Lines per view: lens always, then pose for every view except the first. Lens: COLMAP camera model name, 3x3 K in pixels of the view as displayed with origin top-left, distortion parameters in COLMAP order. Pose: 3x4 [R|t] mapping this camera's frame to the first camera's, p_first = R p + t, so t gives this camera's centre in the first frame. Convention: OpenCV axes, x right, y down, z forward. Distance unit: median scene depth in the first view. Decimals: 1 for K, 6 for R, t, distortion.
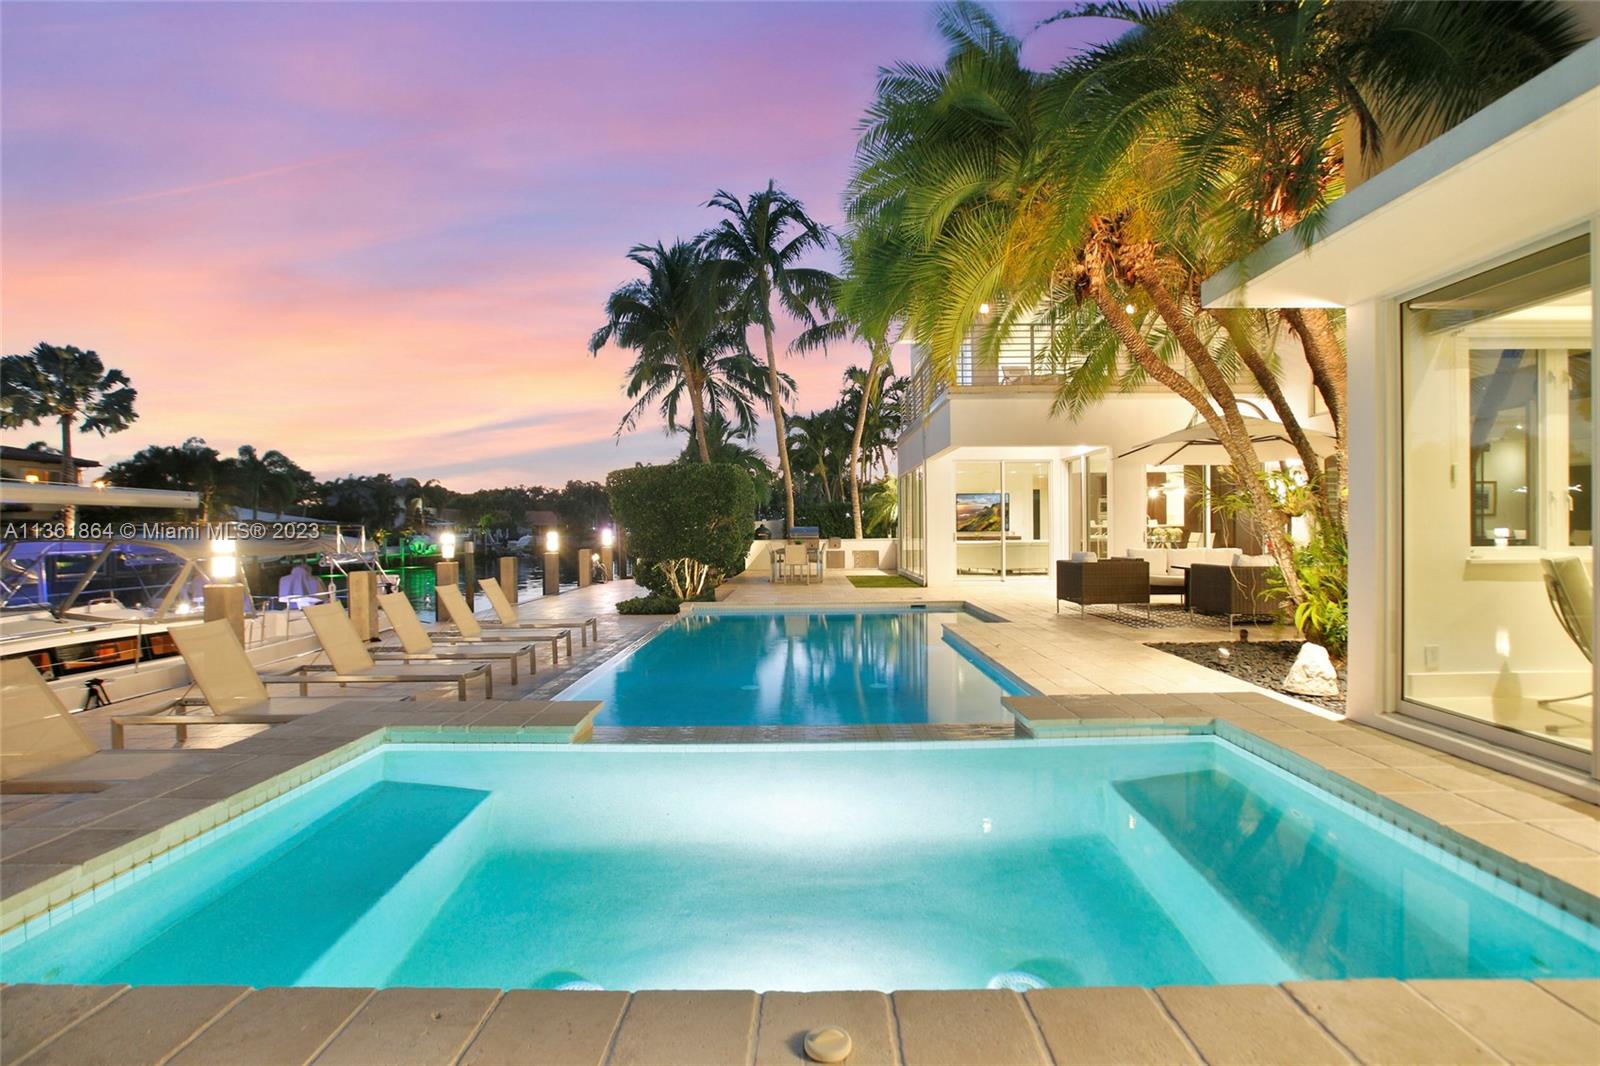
lens RADIAL K [[743.8, 0, 790.1], [0, 743.8, 530.5], [0, 0, 1]] dist [-0.047909, 0.011268]
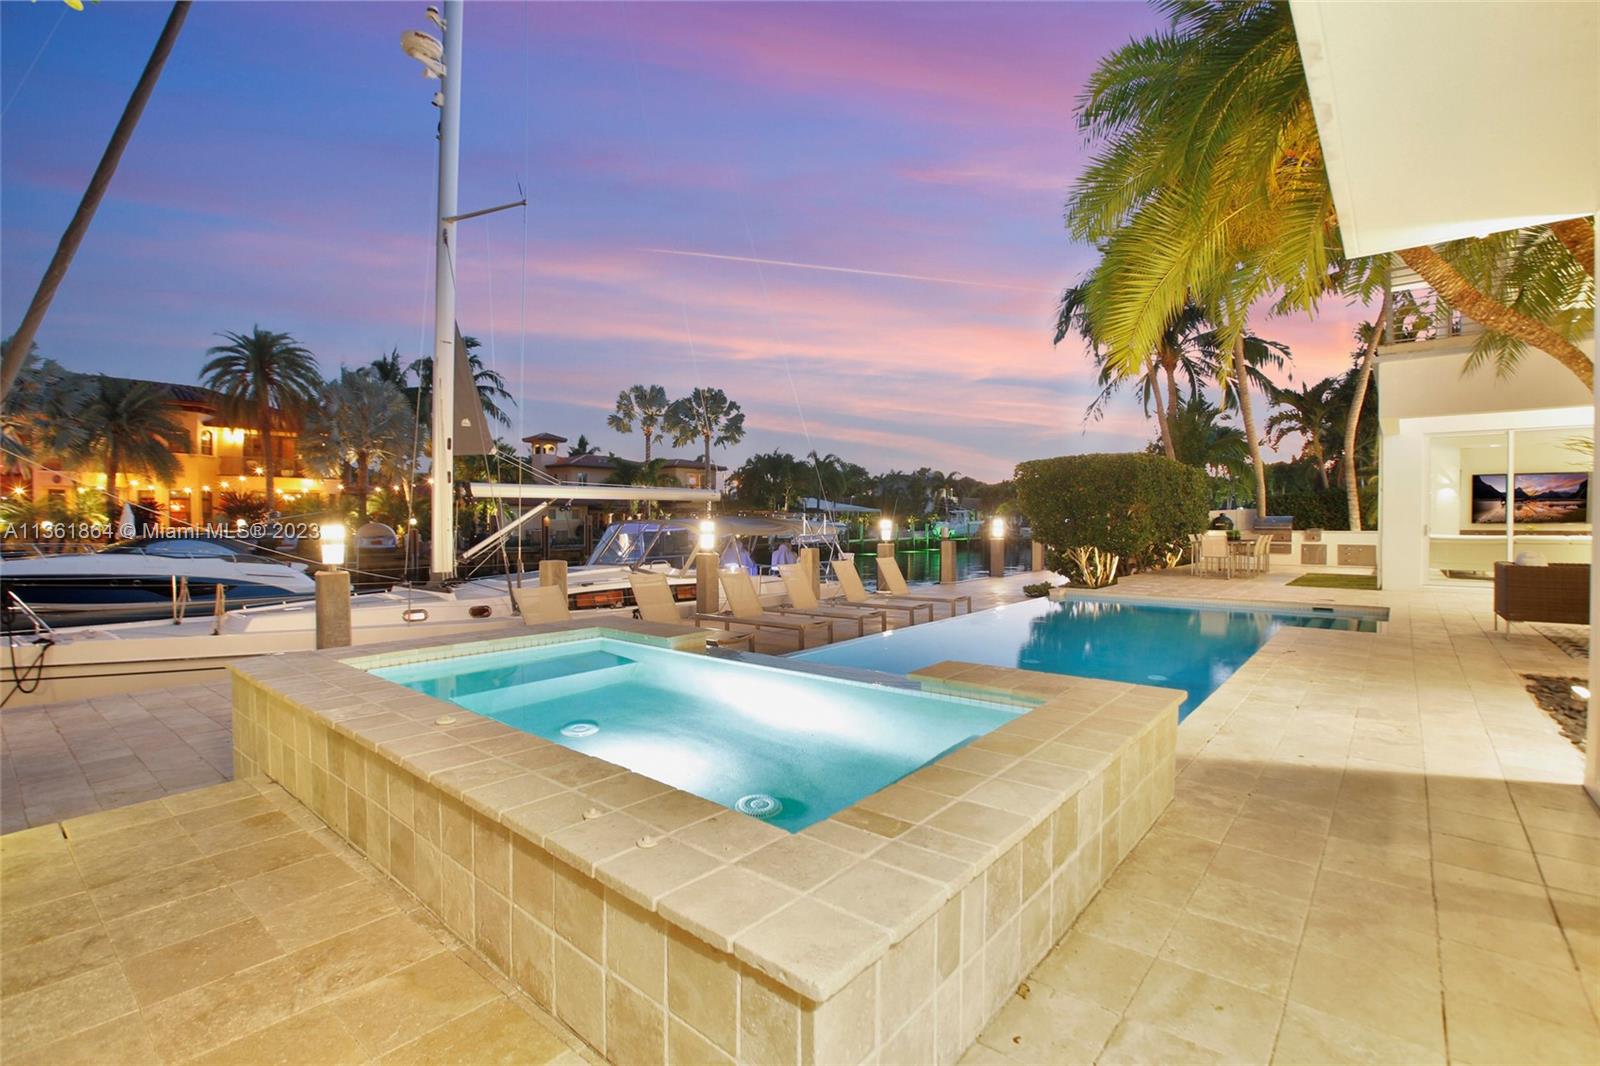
lens RADIAL K [[726.4, 0, 800.0], [0, 726.4, 533.0], [0, 0, 1]] dist [-0.051308, 0.000009]
pose [[0.771228, 0.018953, -0.636277, 0.095595], [-0.005480, 0.999717, 0.023137, -0.001017], [0.636536, -0.014357, 0.771114, -0.008206]]
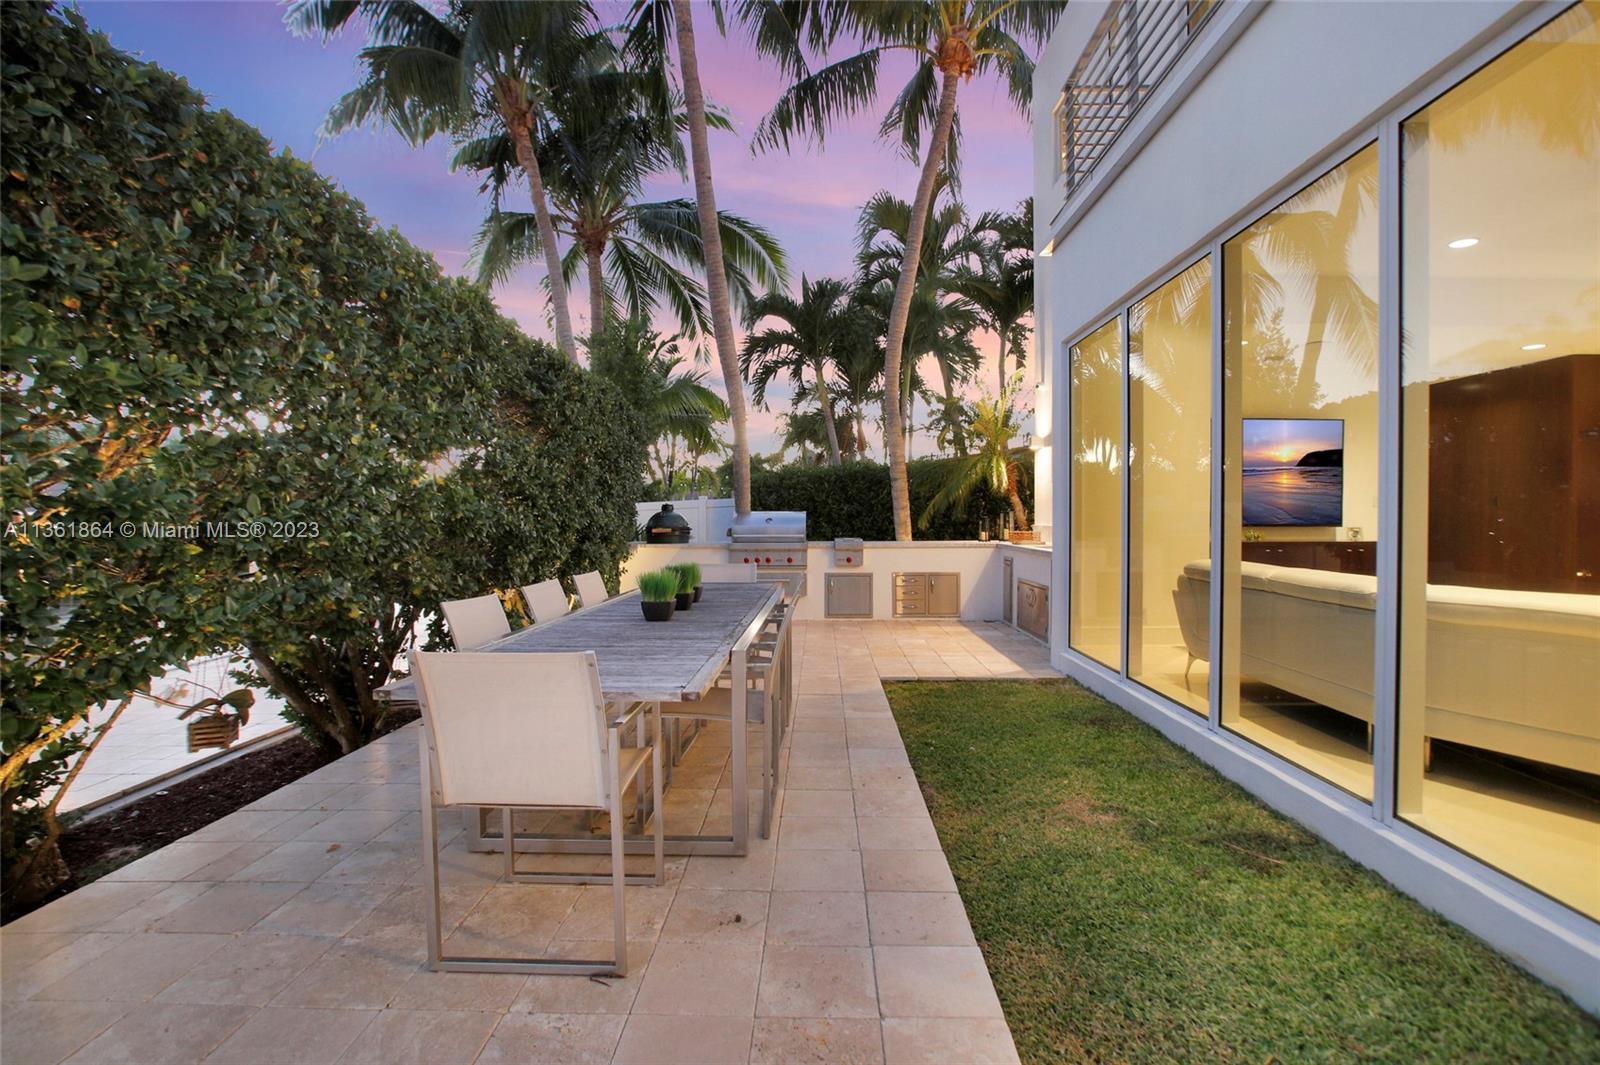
lens RADIAL K [[754.9, 0, 795.9], [0, 754.9, 504.3], [0, 0, 1]] dist [-0.017212, 0.000545]
pose [[0.999879, 0.003649, -0.015148, 0.030369], [-0.003910, 0.999845, -0.017194, -0.001748], [0.015083, 0.017251, 0.999737, 0.467845]]
